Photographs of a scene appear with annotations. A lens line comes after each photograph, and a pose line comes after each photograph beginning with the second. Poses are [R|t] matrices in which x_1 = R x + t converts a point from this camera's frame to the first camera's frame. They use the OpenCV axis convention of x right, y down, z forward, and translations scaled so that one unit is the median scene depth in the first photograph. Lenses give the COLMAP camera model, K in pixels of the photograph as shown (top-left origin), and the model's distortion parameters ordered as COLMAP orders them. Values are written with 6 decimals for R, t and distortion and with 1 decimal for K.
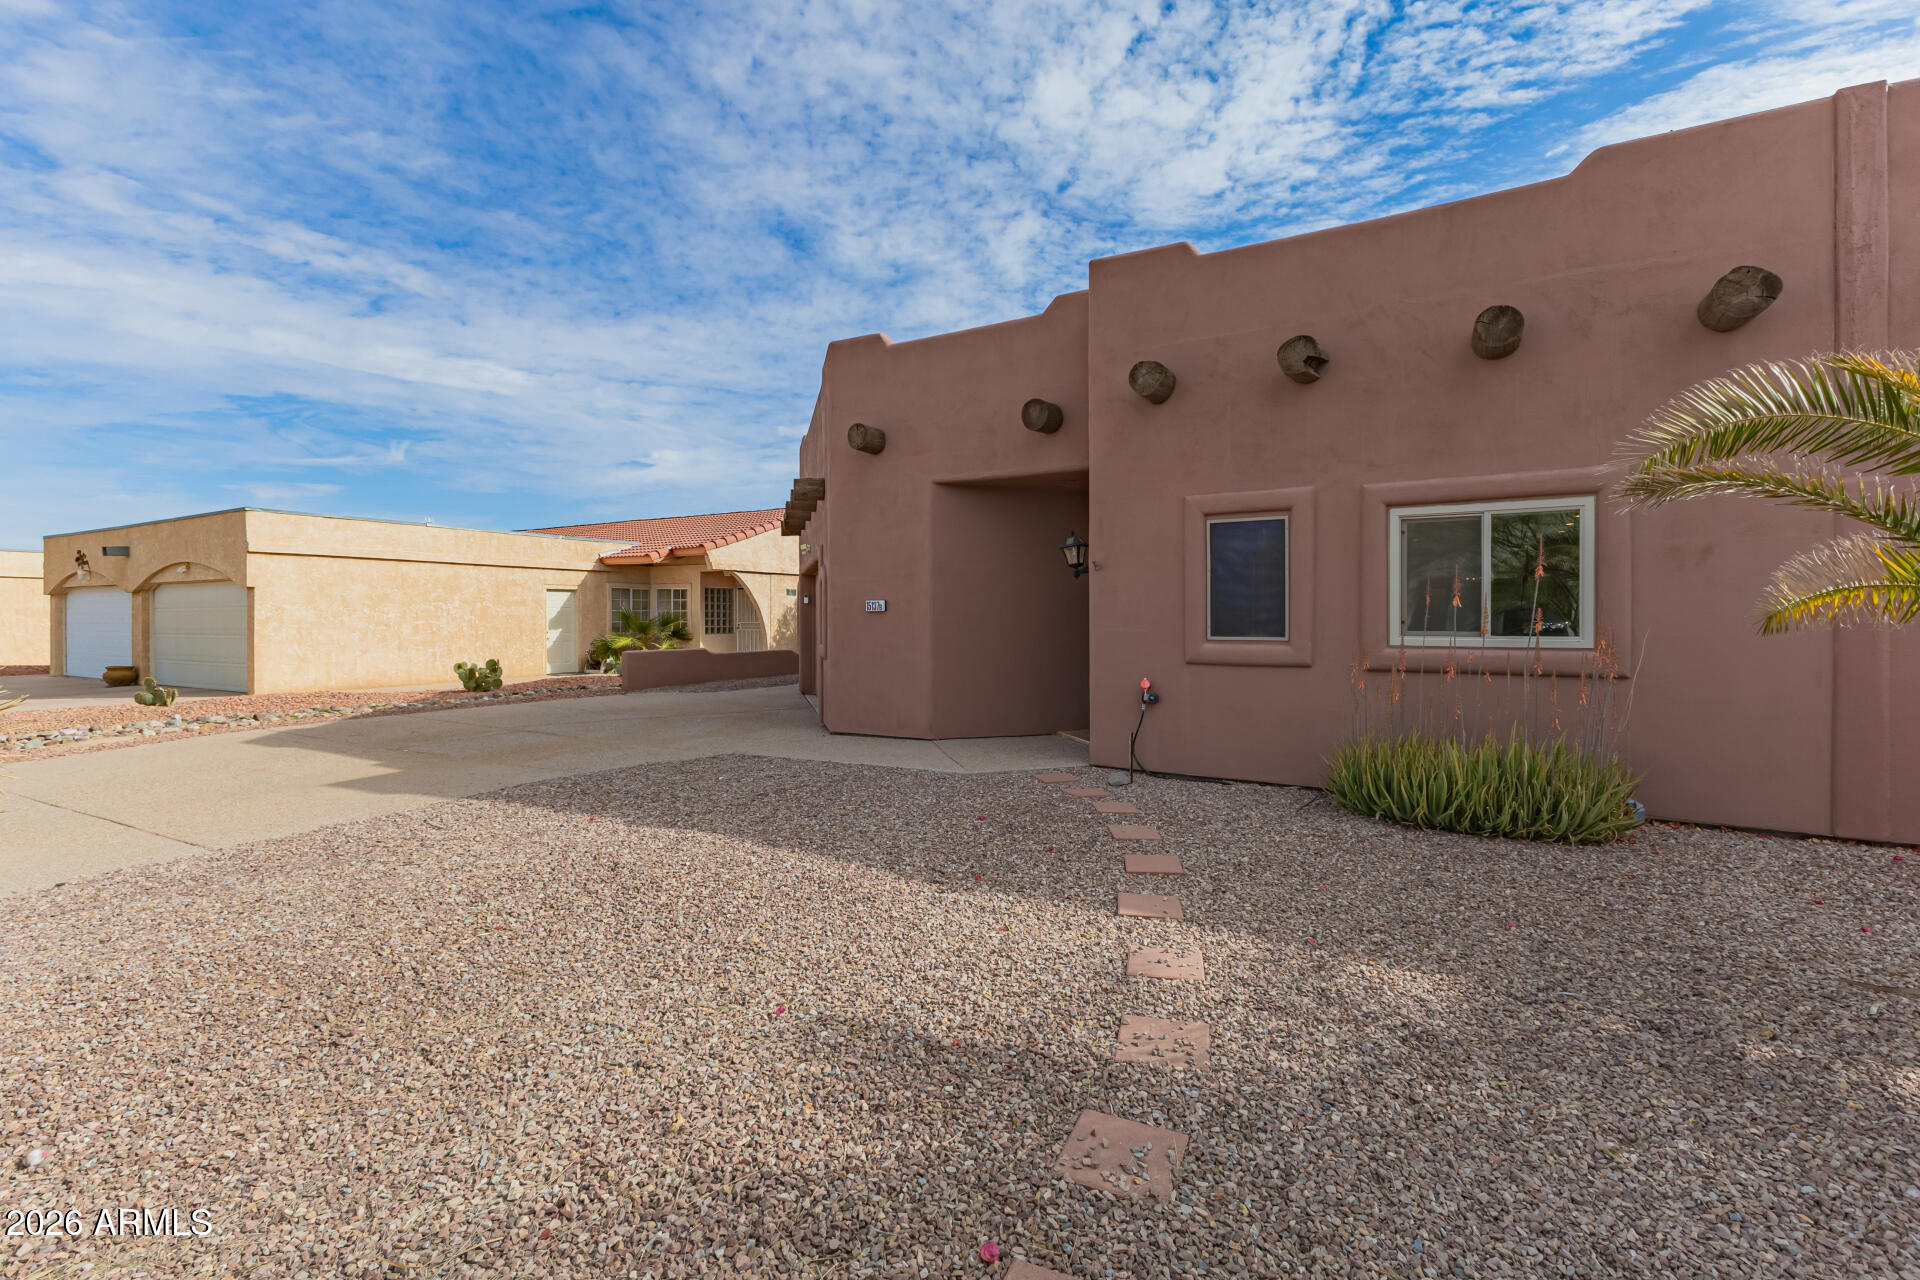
lens RADIAL K [[832.7, 0, 986.1], [0, 832.7, 645.3], [0, 0, 1]] dist [0.024469, -0.008844]
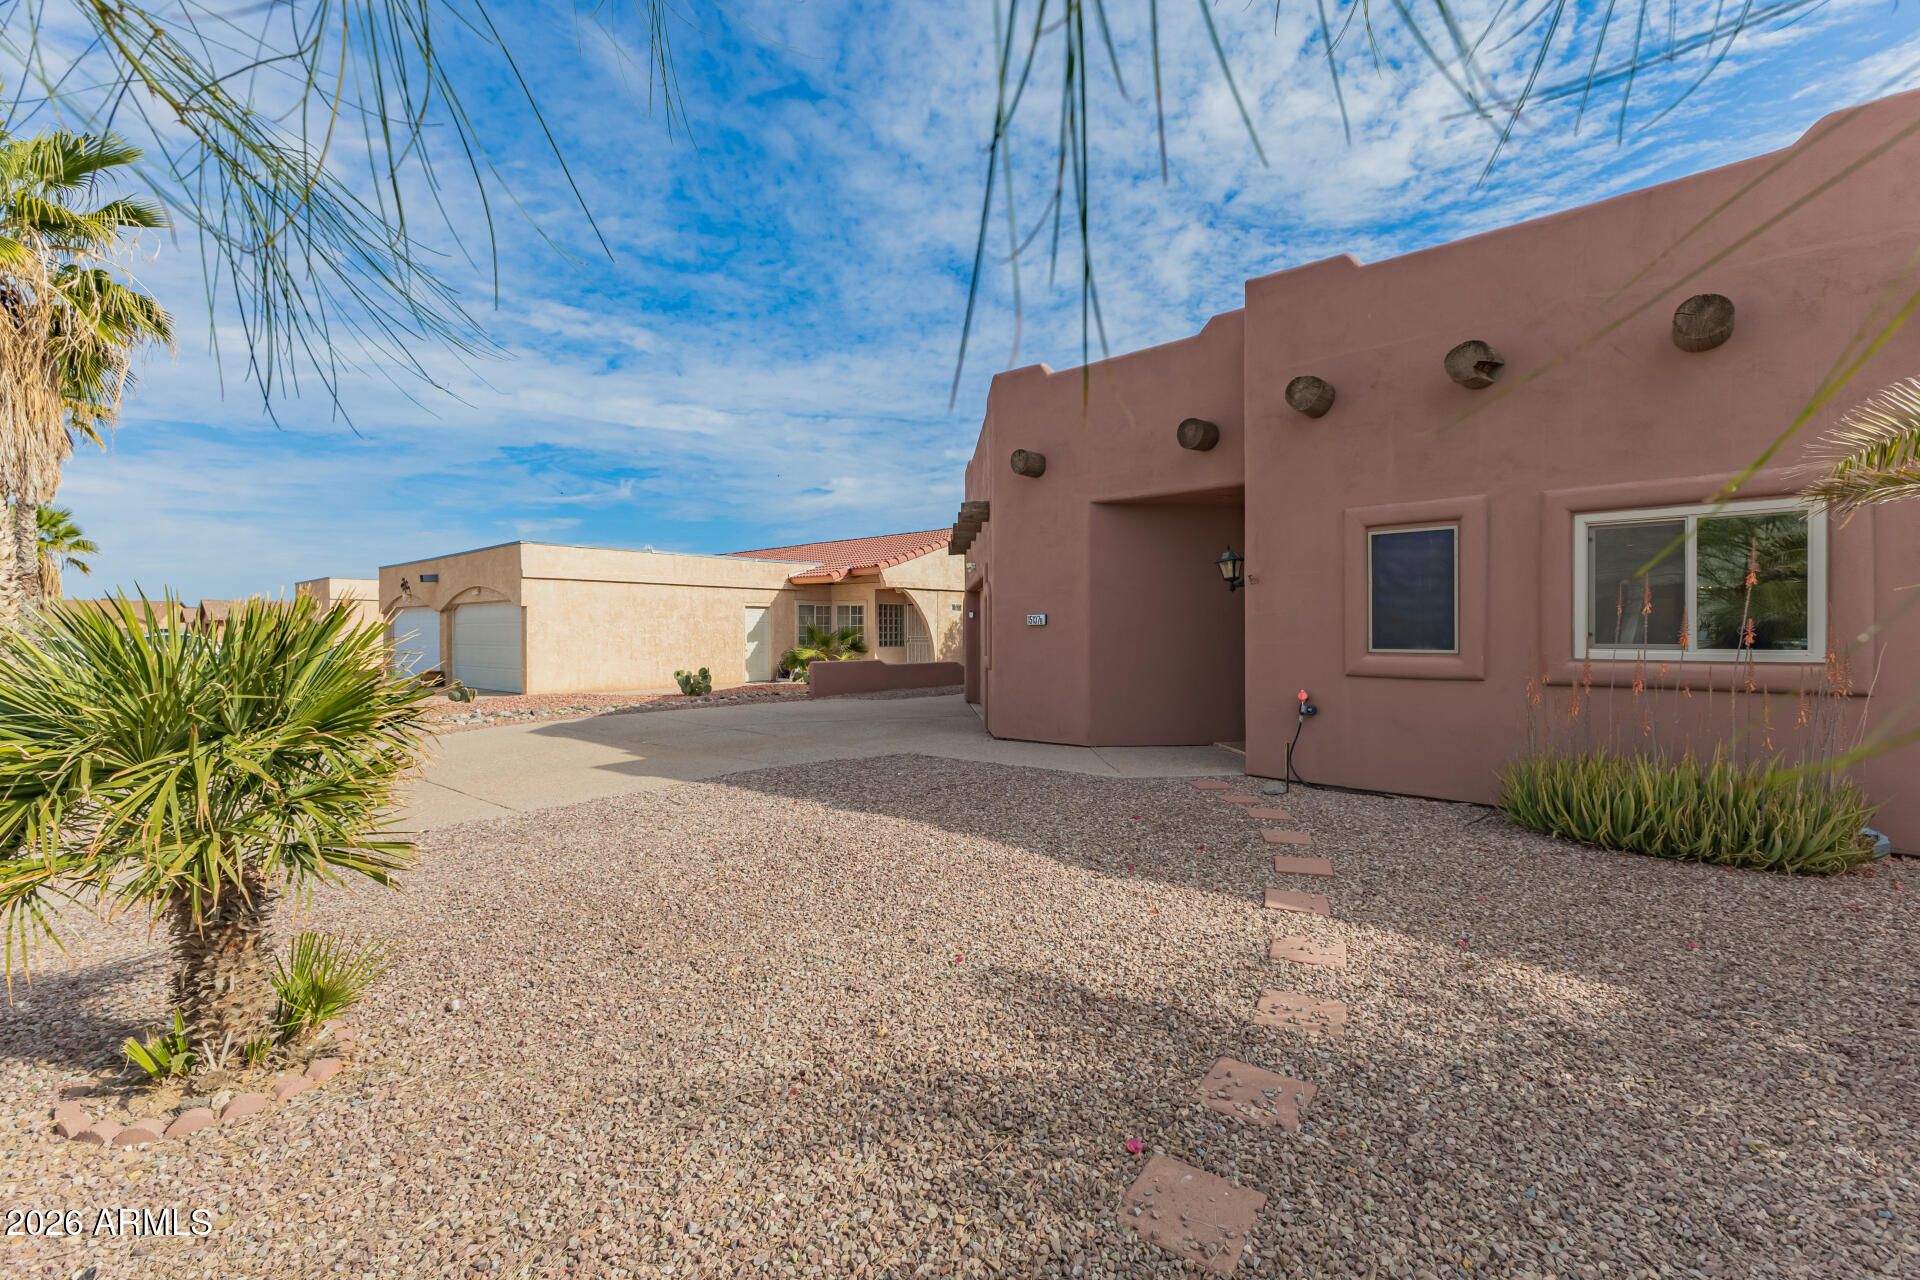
lens RADIAL K [[826.6, 0, 955.7], [0, 826.6, 669.5], [0, 0, 1]] dist [0.019856, -0.007824]
pose [[0.974557, 0.010646, -0.223888, 0.006299], [-0.008053, 0.999890, 0.012492, 0.007339], [0.223997, -0.010371, 0.974535, -0.101646]]
